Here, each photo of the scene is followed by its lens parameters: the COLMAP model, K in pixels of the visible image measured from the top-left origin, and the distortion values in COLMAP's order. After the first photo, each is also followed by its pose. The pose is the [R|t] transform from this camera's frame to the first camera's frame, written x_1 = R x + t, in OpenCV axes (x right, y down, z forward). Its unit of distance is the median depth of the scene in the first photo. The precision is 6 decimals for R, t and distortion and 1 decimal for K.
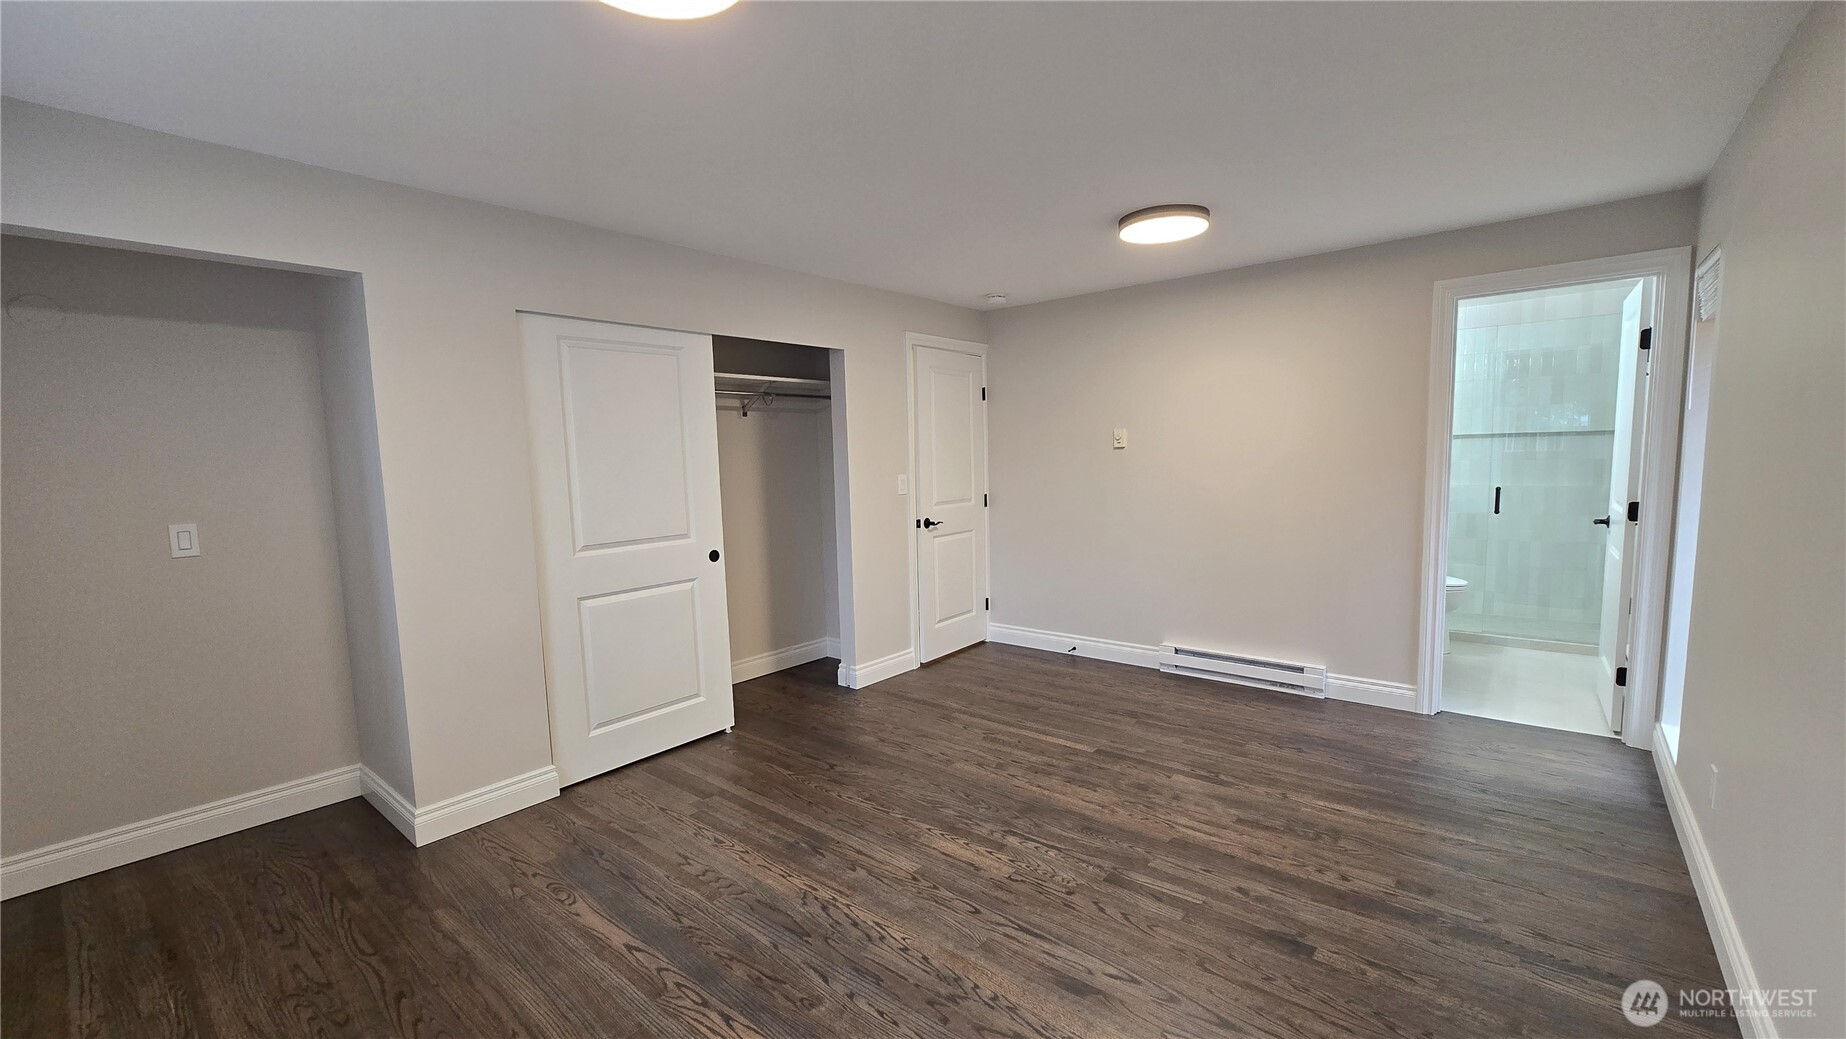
lens RADIAL K [[751.4, 0, 921.6], [0, 751.4, 522.9], [0, 0, 1]] dist [-0.003435, -0.000808]
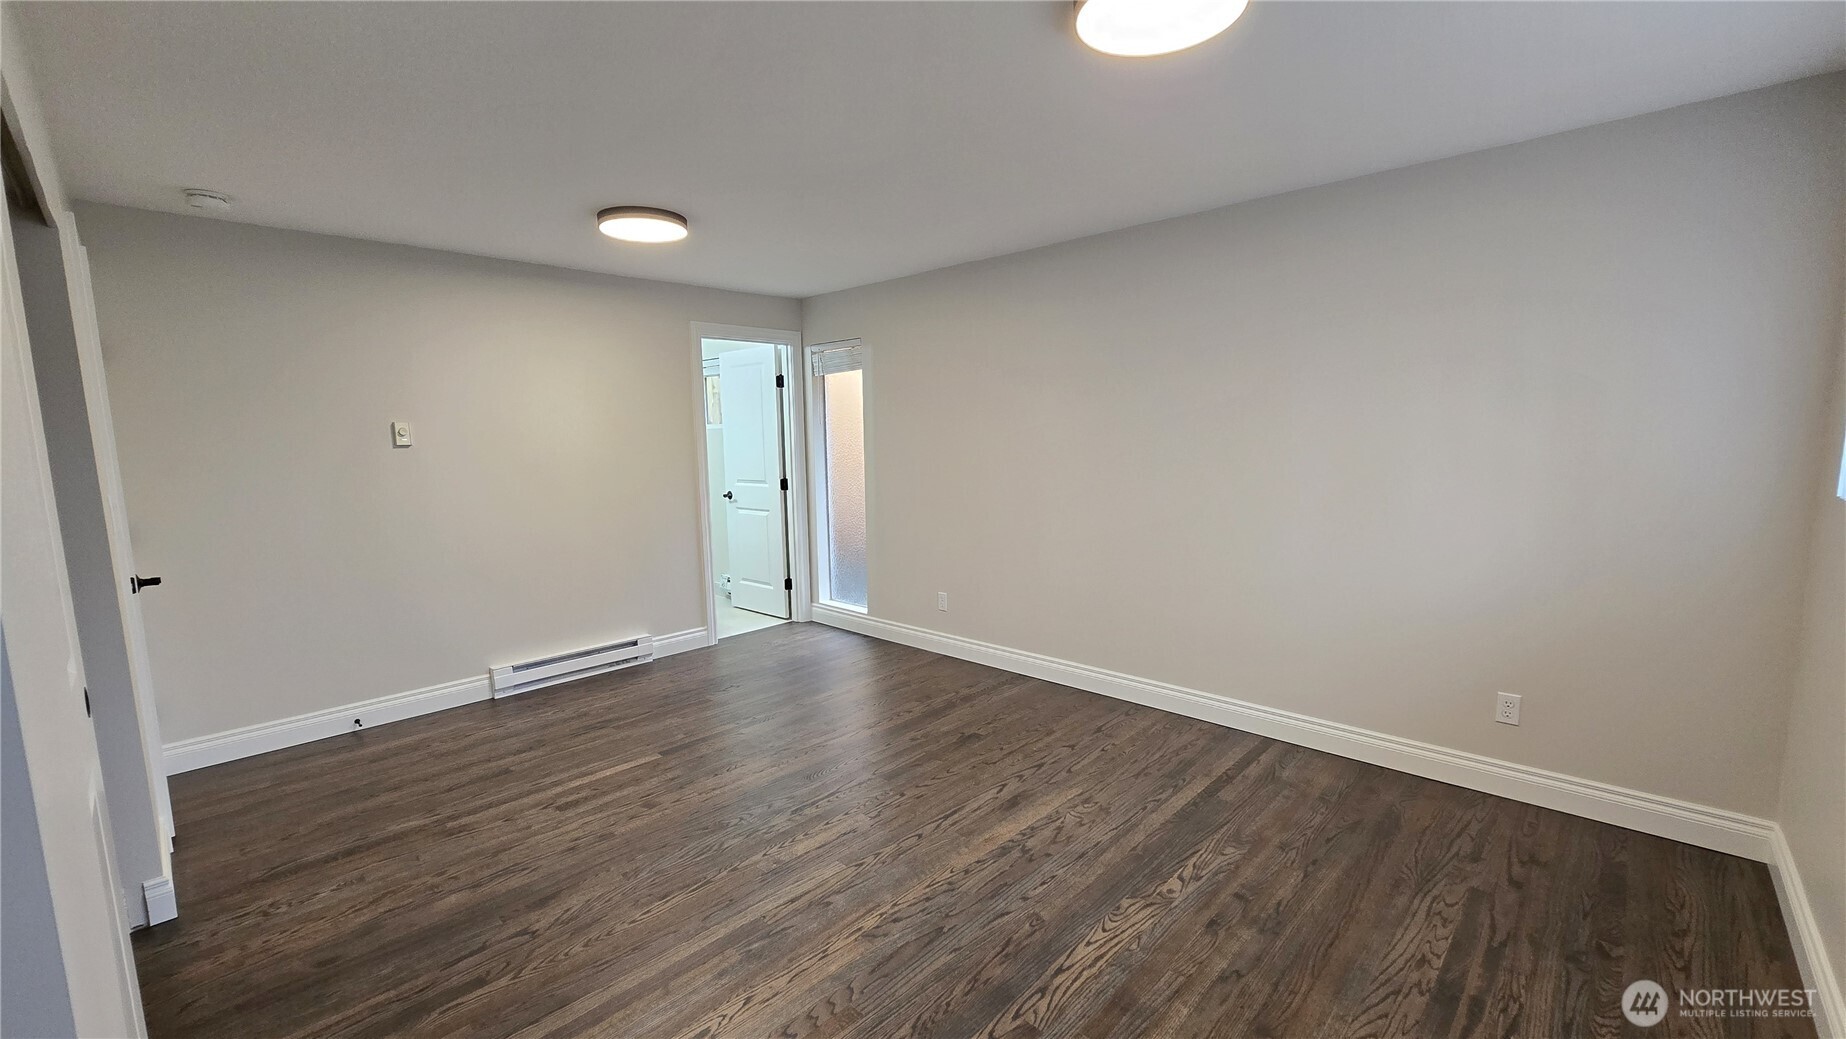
lens RADIAL K [[751.4, 0, 911.7], [0, 751.4, 529.0], [0, 0, 1]] dist [-0.003435, -0.000808]
pose [[0.066167, -0.099198, 0.992865, -0.679029], [0.106464, 0.990068, 0.091823, -0.039442], [-0.992113, 0.099628, 0.076071, 0.574465]]
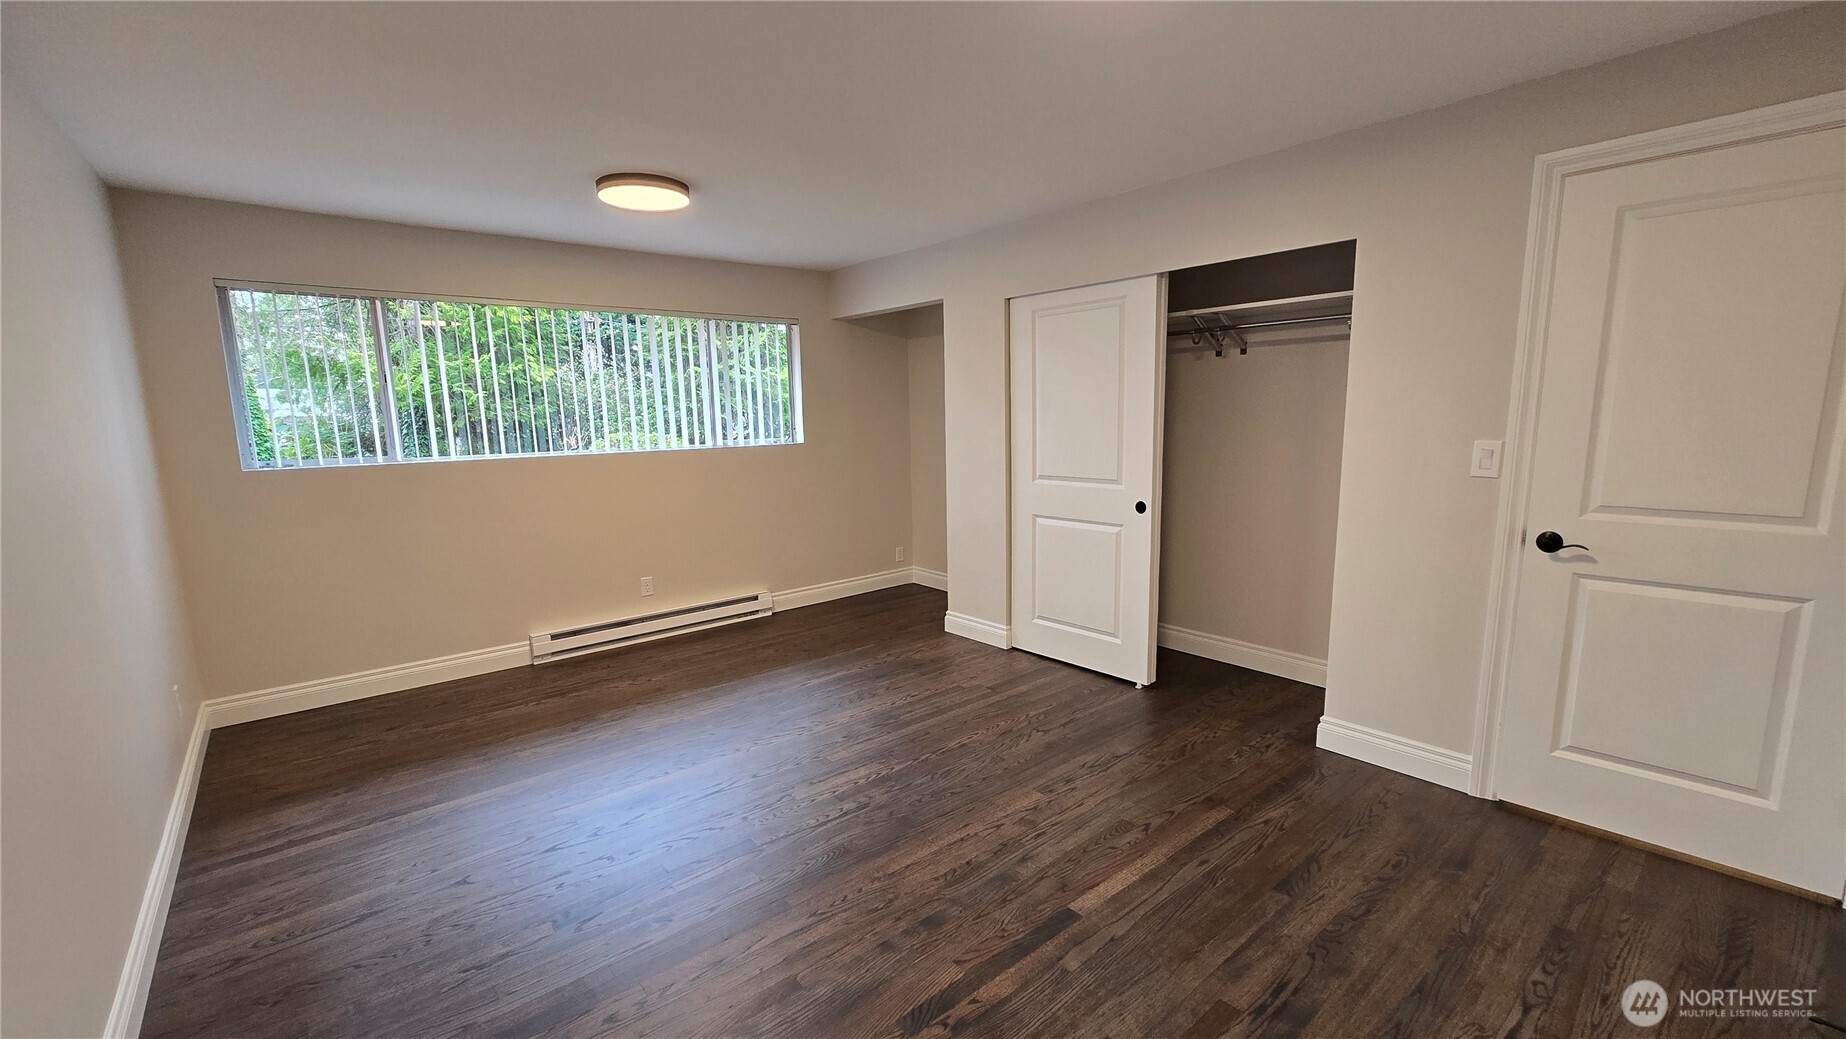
lens RADIAL K [[751.4, 0, 917.3], [0, 751.4, 522.2], [0, 0, 1]] dist [-0.003435, -0.000808]
pose [[-0.171469, 0.174470, -0.969618, 0.784194], [-0.065220, 0.980025, 0.187876, -0.110183], [0.983028, 0.095453, -0.156665, 0.939288]]
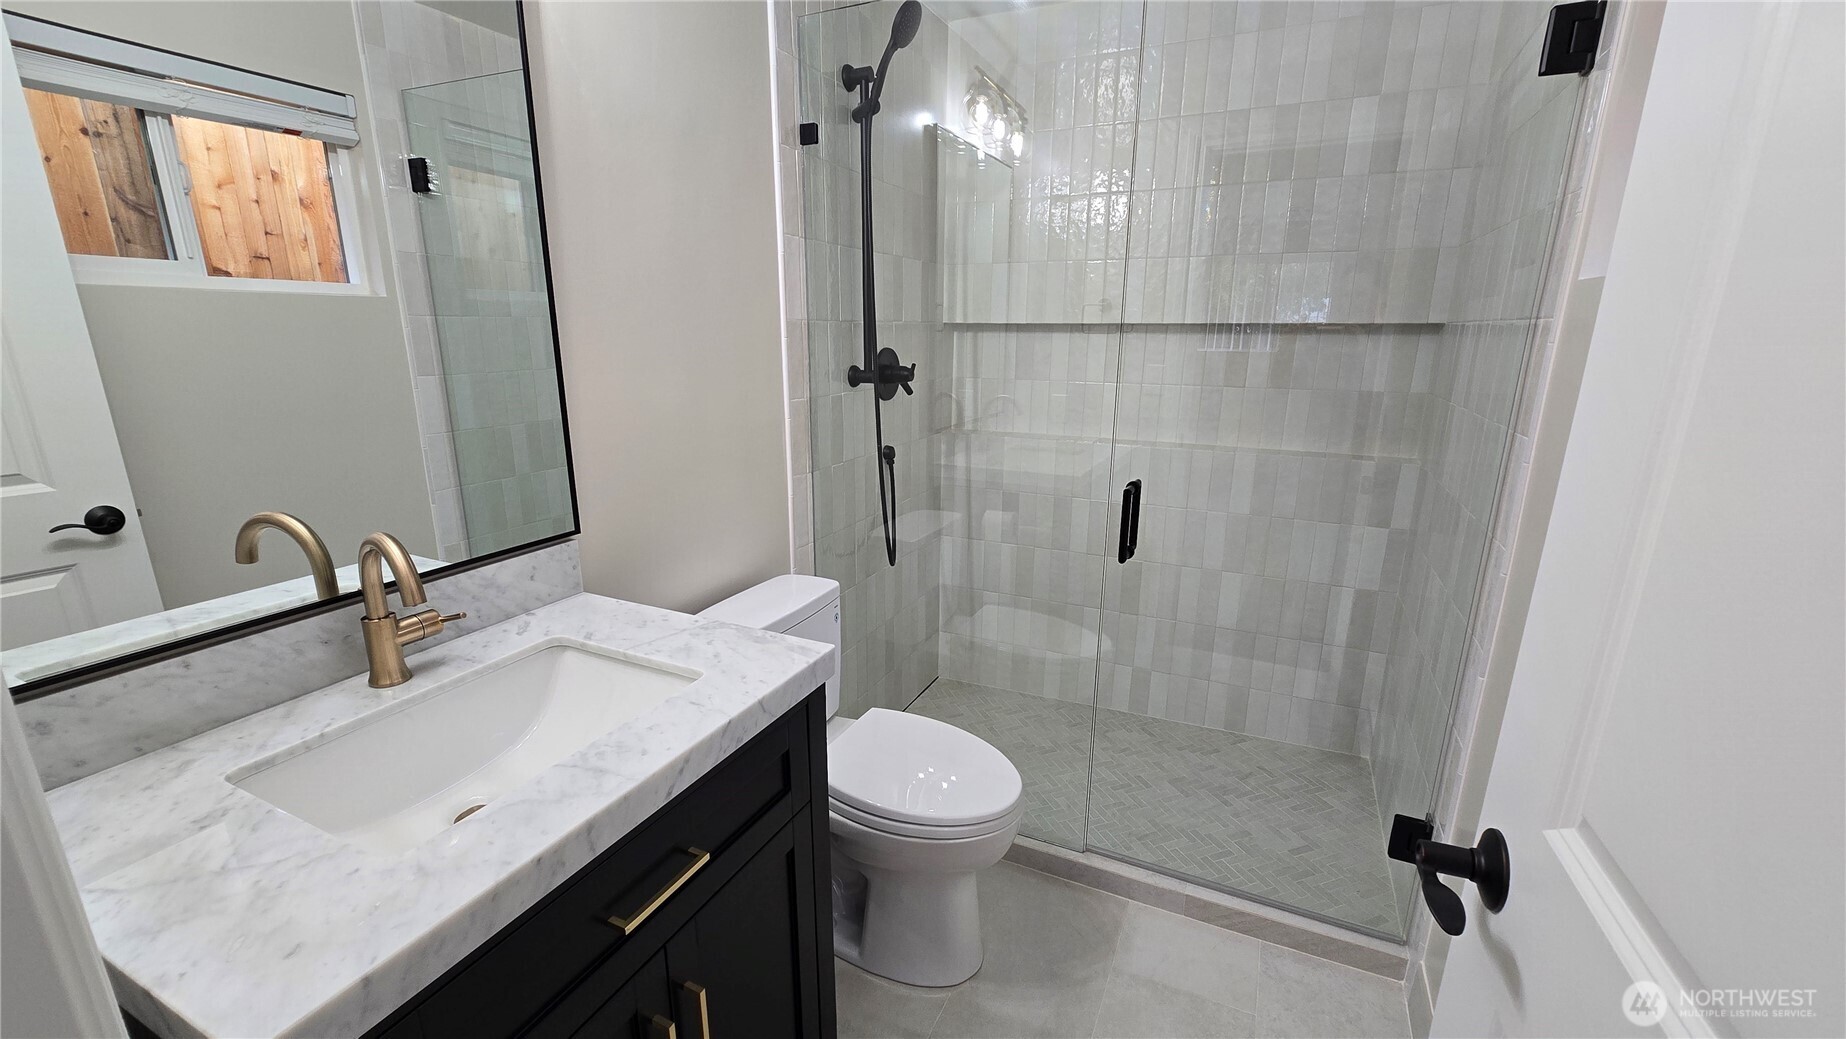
lens RADIAL K [[751.4, 0, 915.5], [0, 751.4, 527.1], [0, 0, 1]] dist [-0.003435, -0.000808]
pose [[0.965457, -0.040388, 0.257414, 0.514595], [-0.002238, 0.986592, 0.163192, -0.074451], [-0.260553, -0.158131, 0.952421, 0.616016]]
